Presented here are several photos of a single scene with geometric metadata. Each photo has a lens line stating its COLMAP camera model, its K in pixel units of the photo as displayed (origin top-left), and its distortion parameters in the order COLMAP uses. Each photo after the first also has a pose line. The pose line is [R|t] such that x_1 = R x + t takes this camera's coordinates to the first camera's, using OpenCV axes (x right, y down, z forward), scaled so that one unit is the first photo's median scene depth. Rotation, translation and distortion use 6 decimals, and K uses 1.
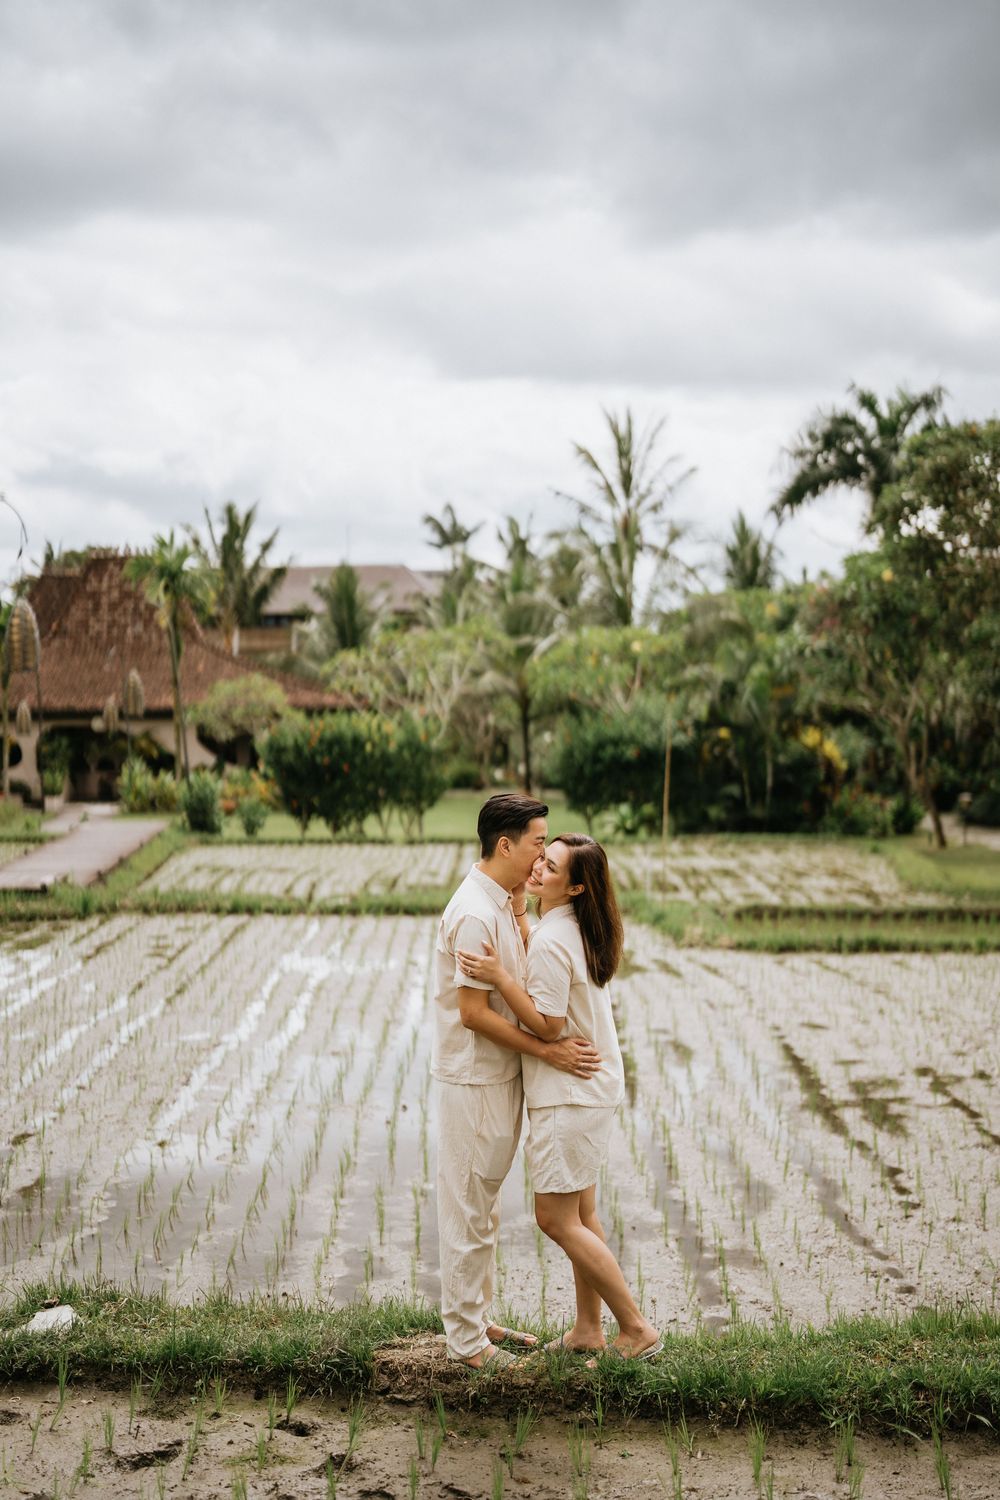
lens RADIAL K [[2139.3, 0, 500.0], [0, 2139.3, 750.0], [0, 0, 1]] dist [0.016071, 0.398183]
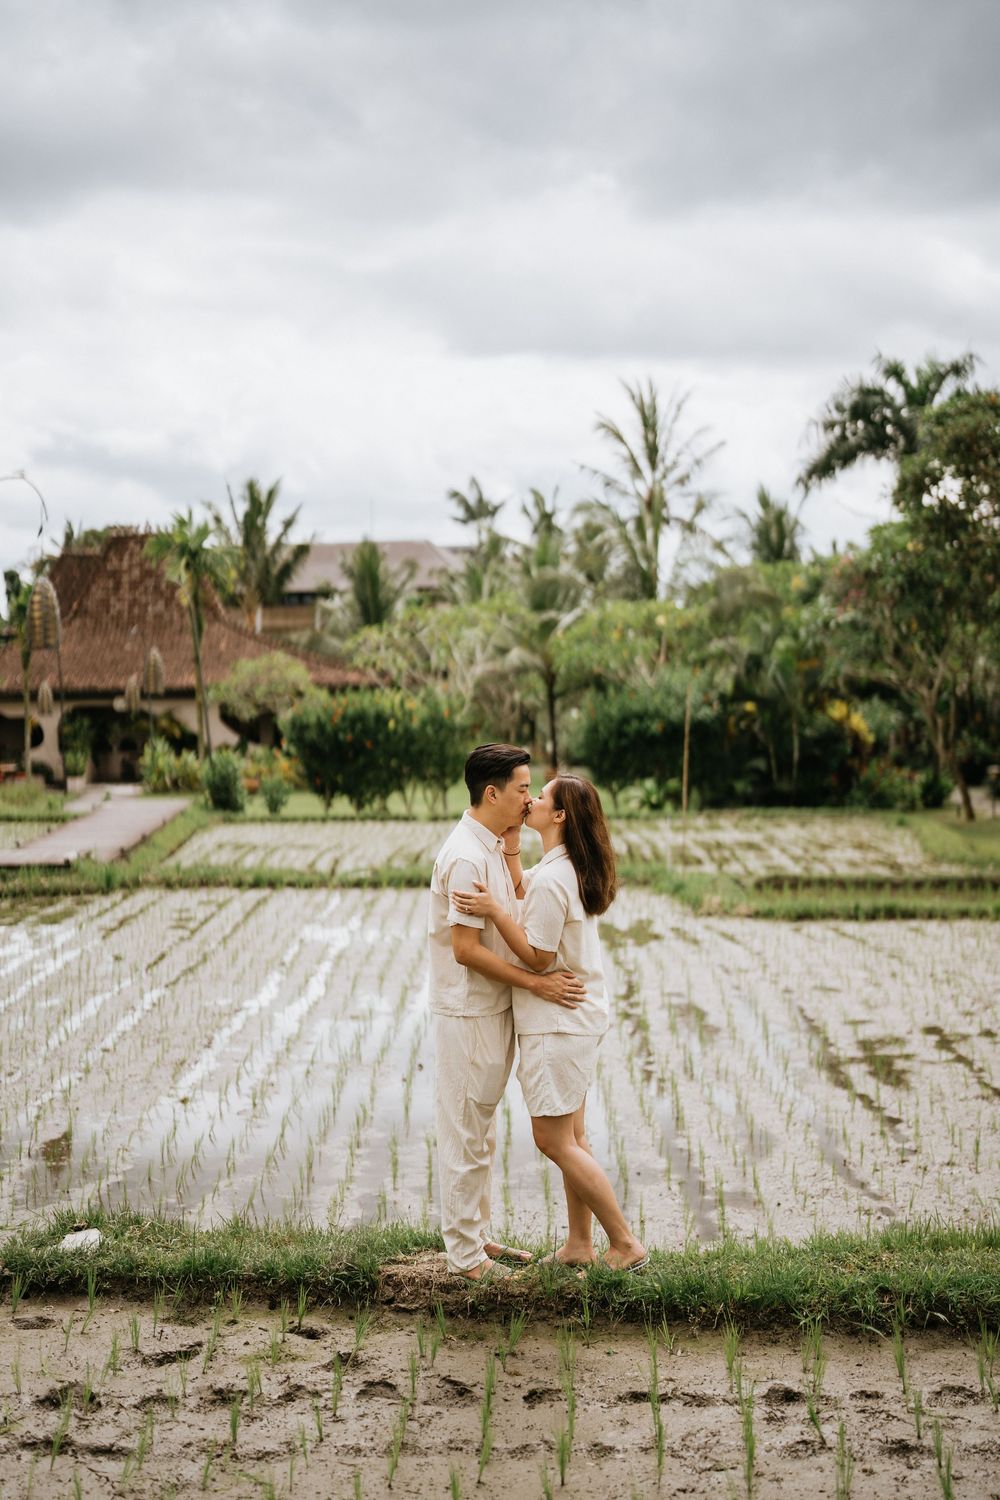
lens RADIAL K [[2182.0, 0, 521.5], [0, 2182.0, 748.4], [0, 0, 1]] dist [0.007006, 0.042494]
pose [[0.999957, -0.008361, -0.003915, 0.004574], [0.008395, 0.999927, 0.008708, 0.002954], [0.003842, -0.008740, 0.999954, -0.021835]]
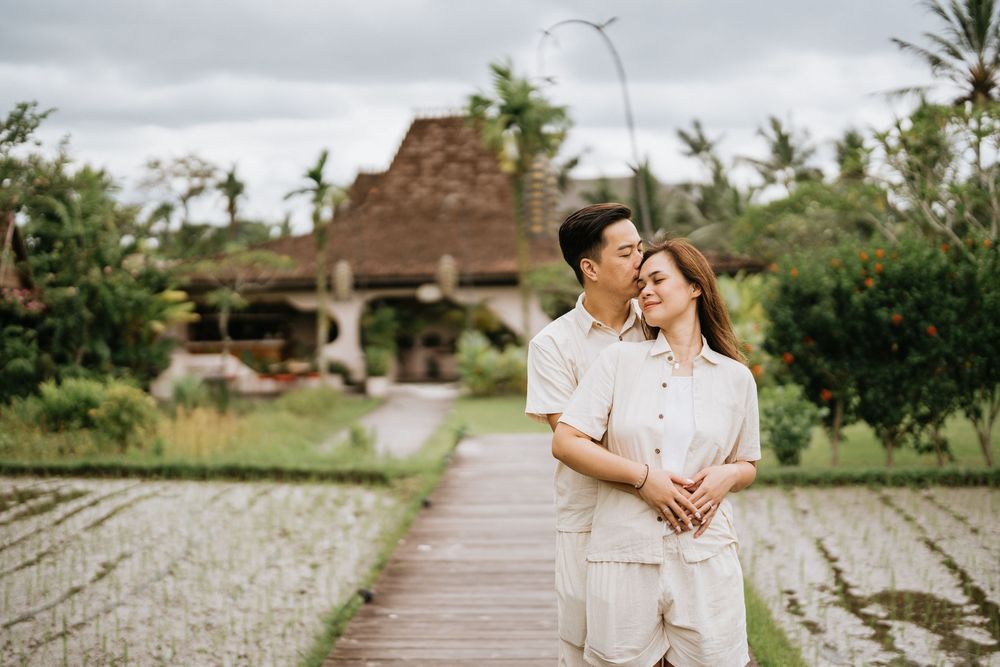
lens RADIAL K [[1454.7, 0, 500.0], [0, 1454.7, 333.5], [0, 0, 1]] dist [0.007006, 0.042494]
pose [[0.994073, -0.010495, -0.108205, -0.228472], [0.010219, 0.999943, -0.003109, 0.014746], [0.108232, 0.001985, 0.994124, 1.010417]]
